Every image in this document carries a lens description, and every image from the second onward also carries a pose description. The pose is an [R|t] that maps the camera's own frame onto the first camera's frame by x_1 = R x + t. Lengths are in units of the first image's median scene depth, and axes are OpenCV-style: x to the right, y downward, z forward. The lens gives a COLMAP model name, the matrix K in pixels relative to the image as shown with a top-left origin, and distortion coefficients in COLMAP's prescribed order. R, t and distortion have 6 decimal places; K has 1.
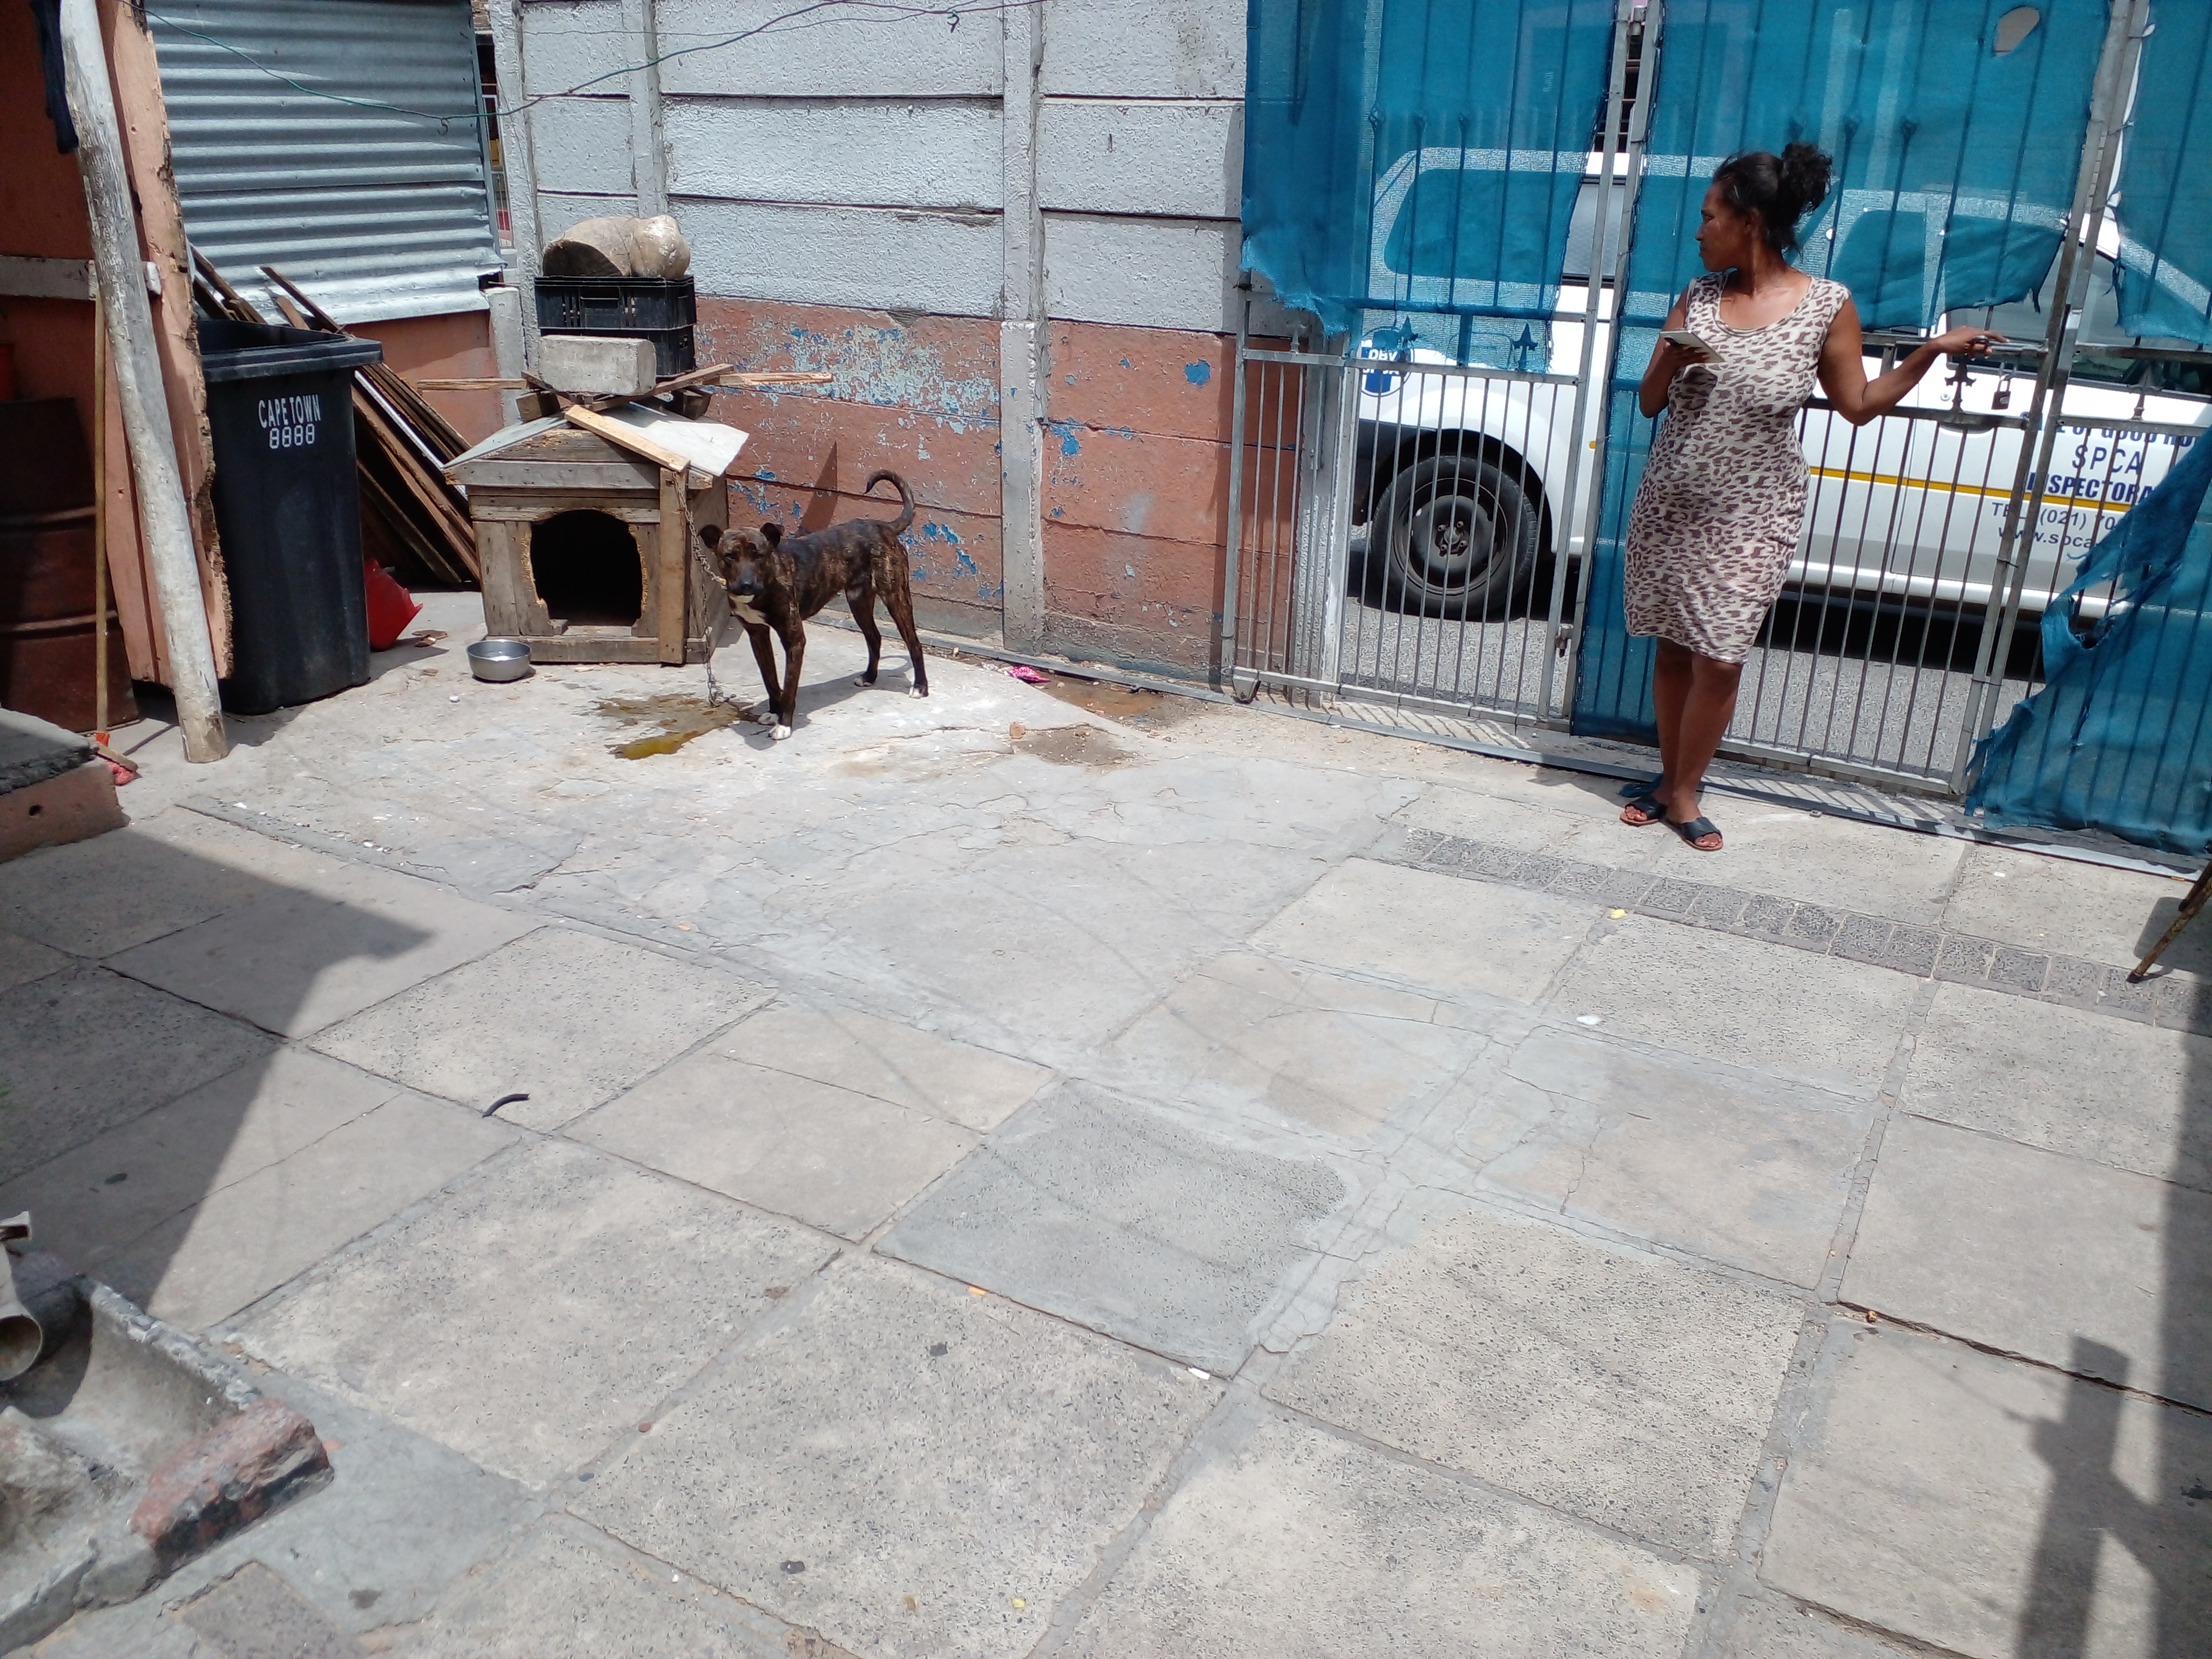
lens RADIAL K [[1732.4, 0, 1099.4], [0, 1732.4, 902.7], [0, 0, 1]] dist [0.032776, -0.068379]
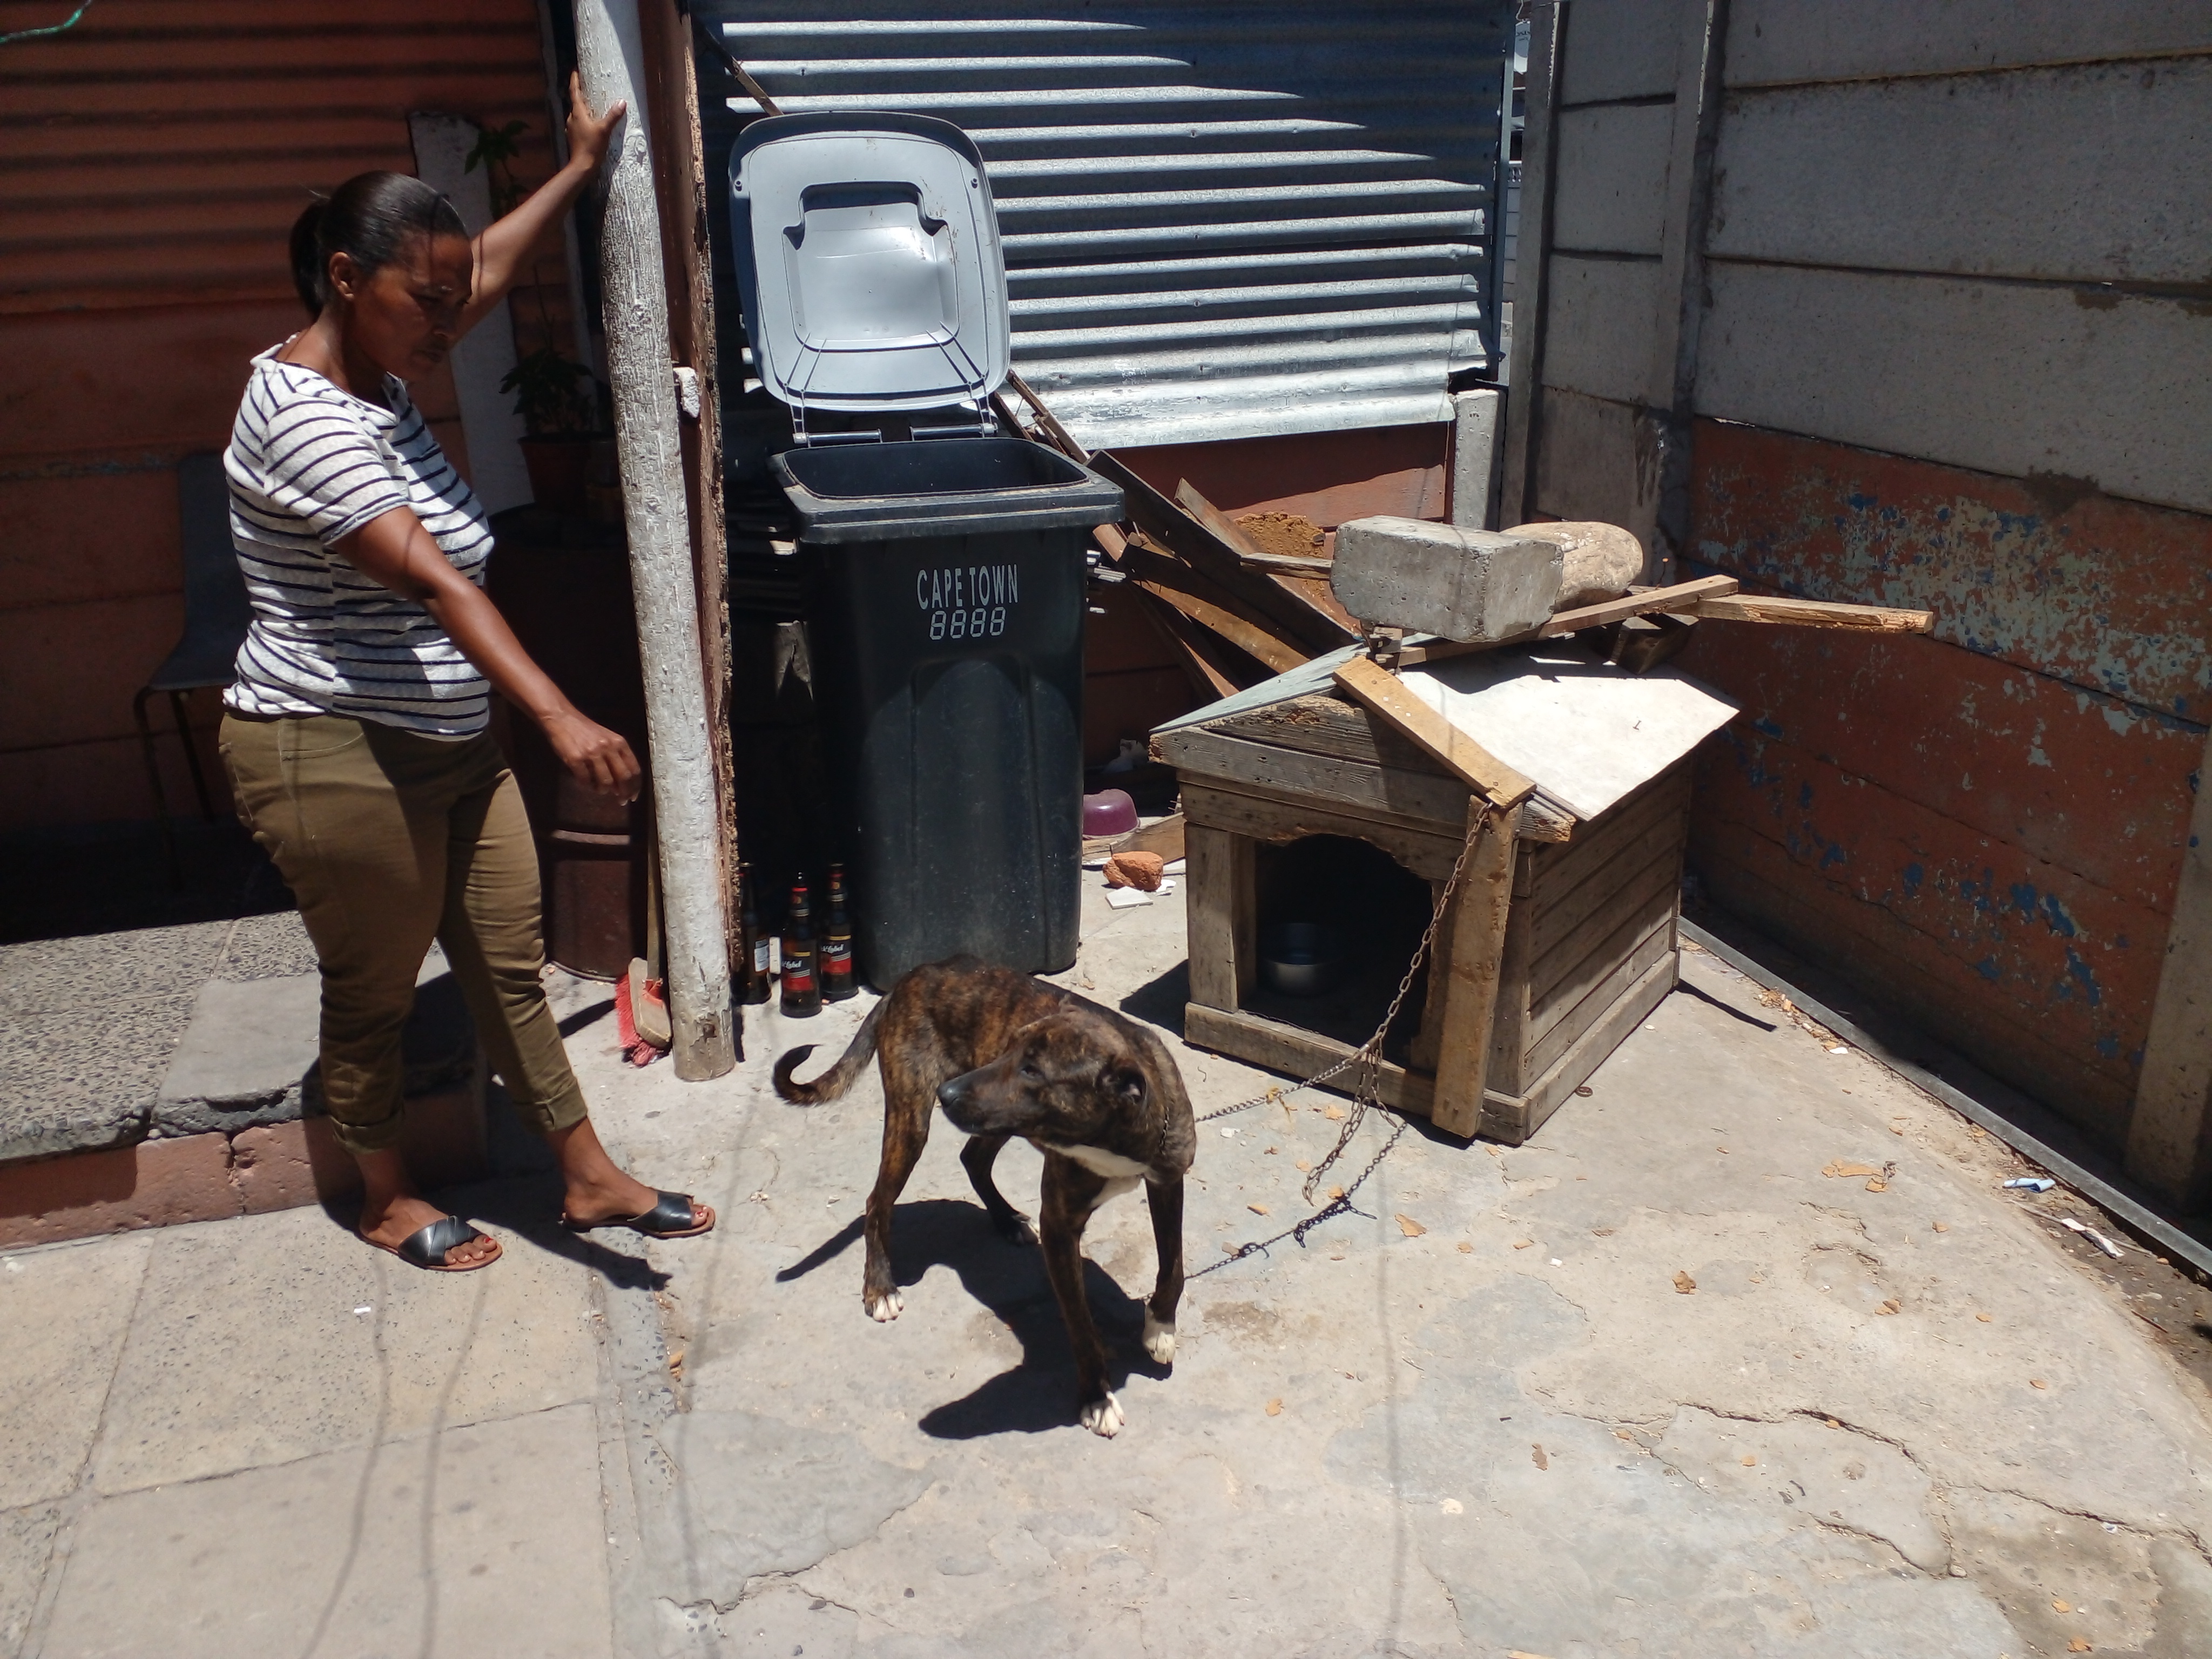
lens RADIAL K [[1787.3, 0, 1107.8], [0, 1787.3, 831.1], [0, 0, 1]] dist [0.045197, -0.059868]
pose [[0.746986, 0.202268, -0.633324, 0.036928], [-0.246601, 0.968939, 0.018596, -0.201418], [0.617413, 0.142288, 0.773663, 0.479854]]
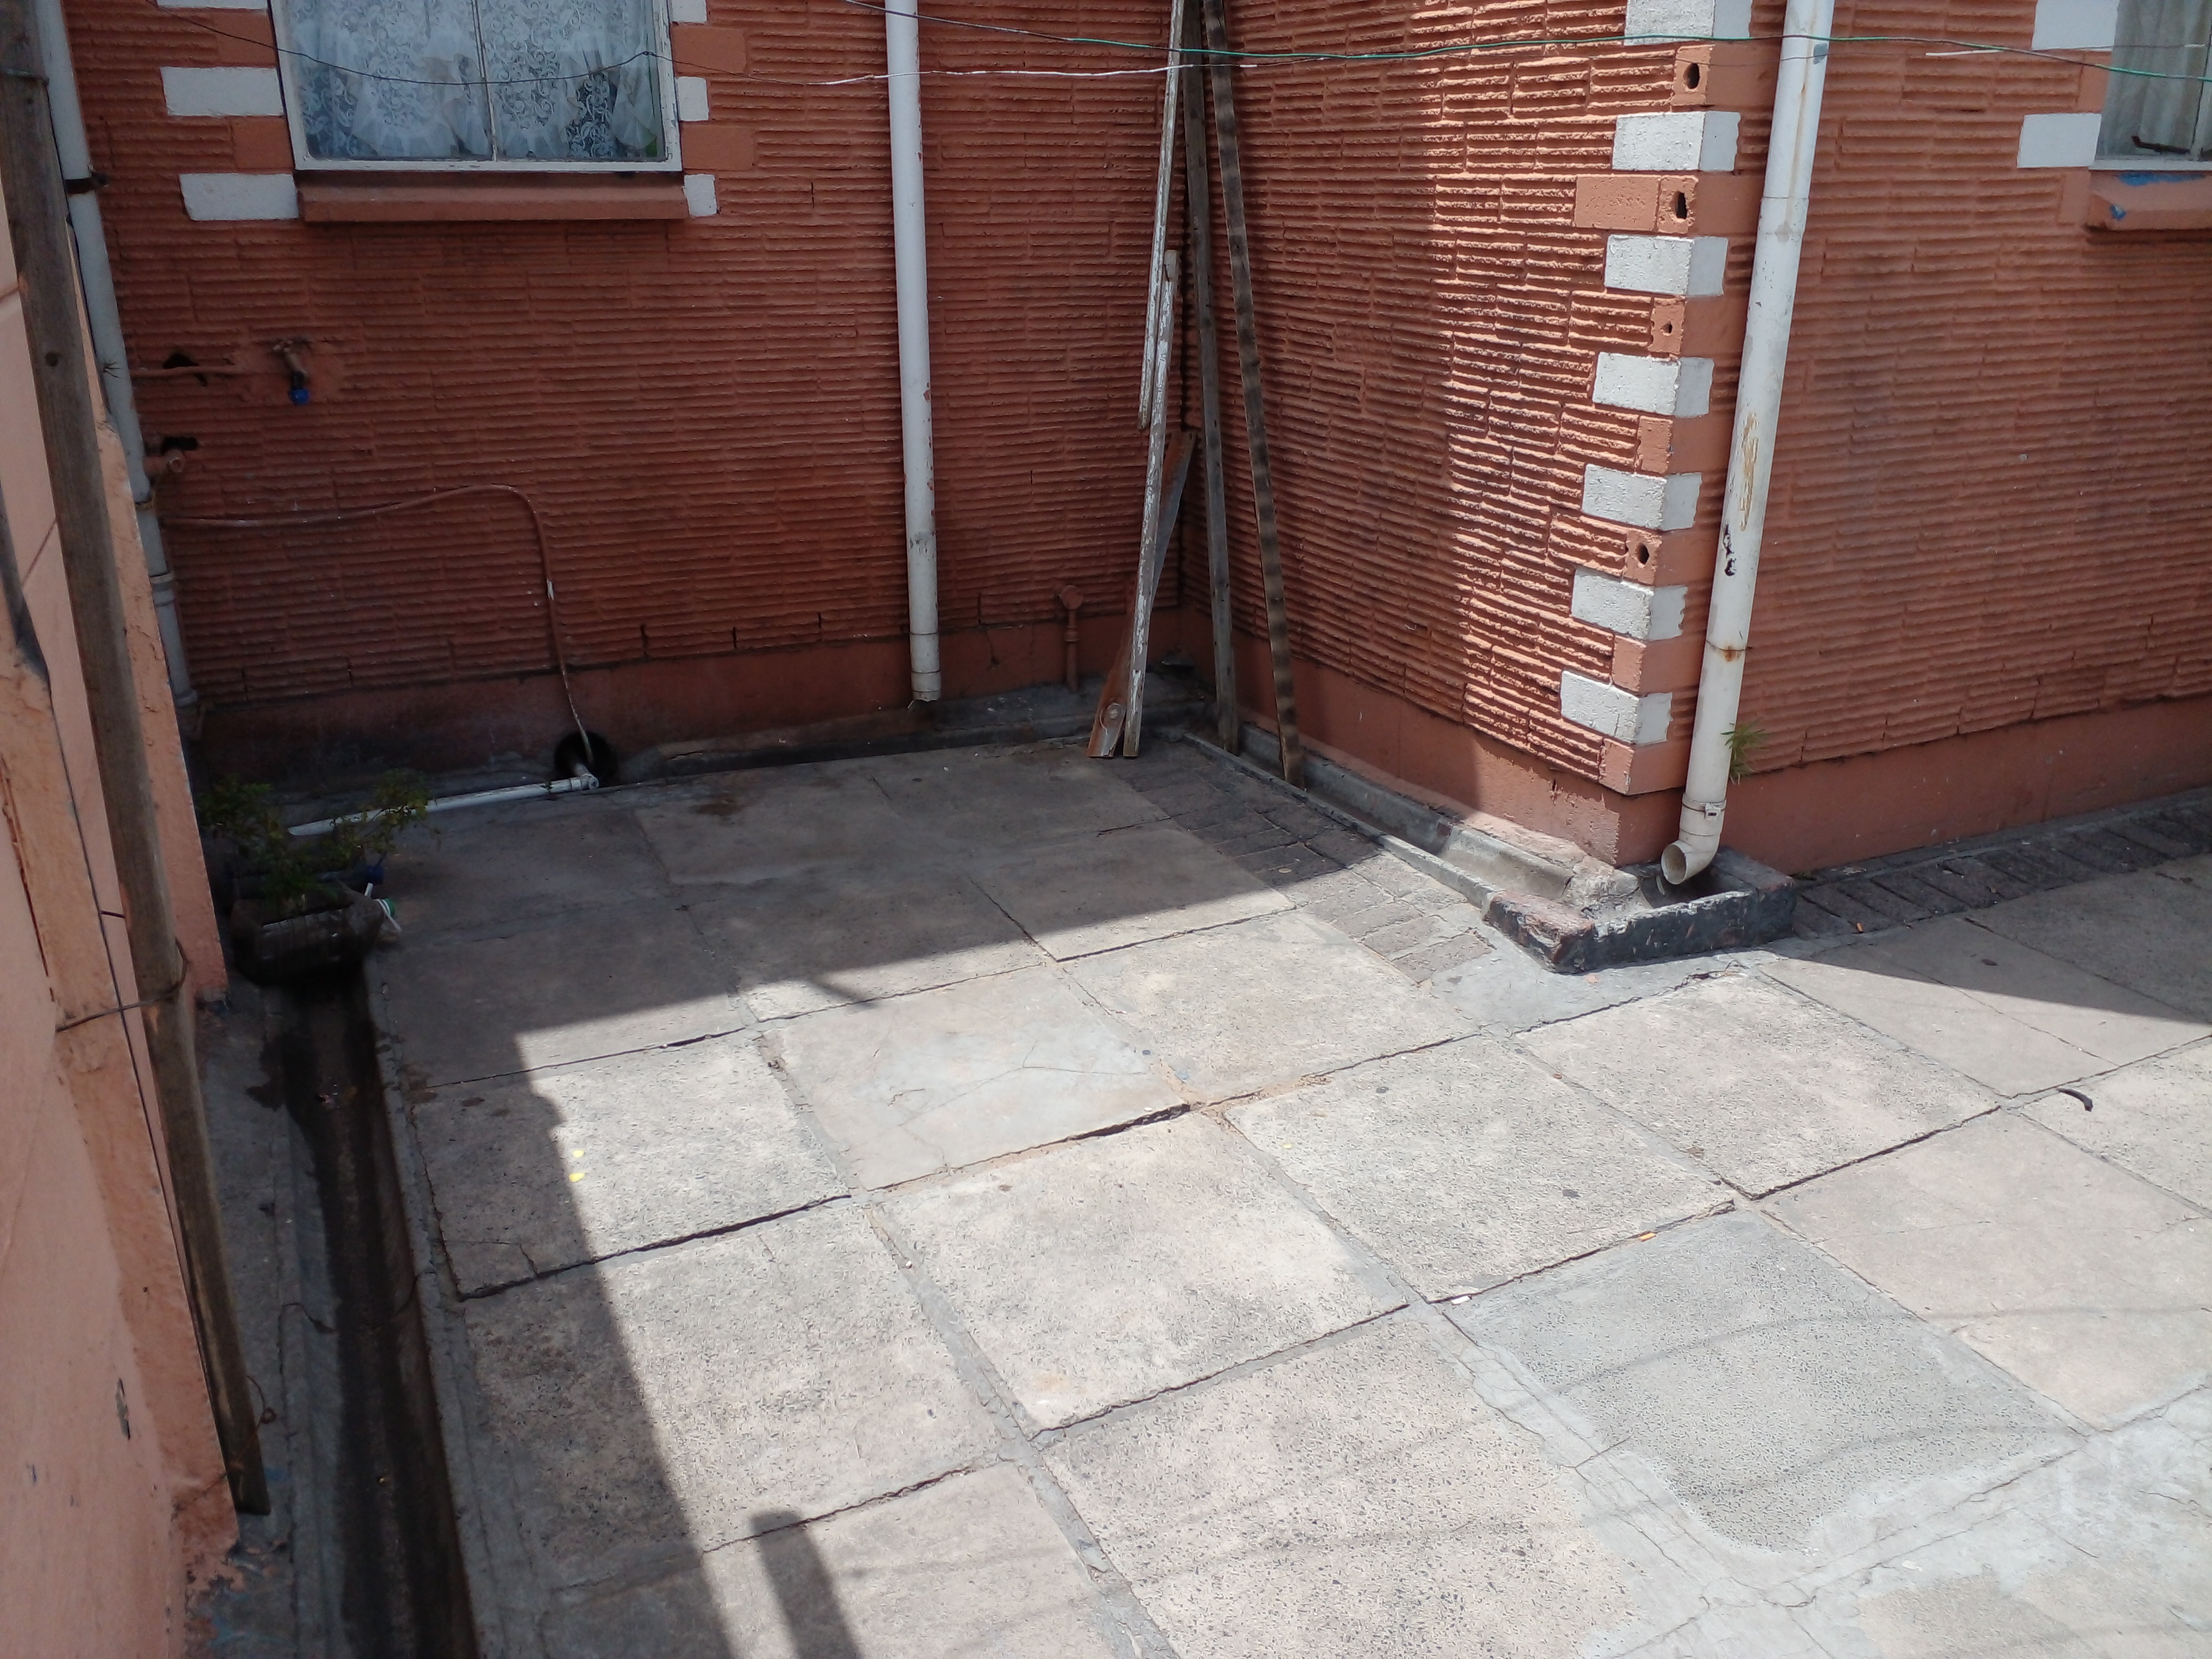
lens RADIAL K [[1769.9, 0, 1104.5], [0, 1769.9, 847.4], [0, 0, 1]] dist [0.046063, -0.067250]
pose [[-0.545757, 0.300541, -0.782192, 0.448571], [-0.351510, 0.765250, 0.539289, -0.216696], [0.760651, 0.569270, -0.311997, 0.474513]]
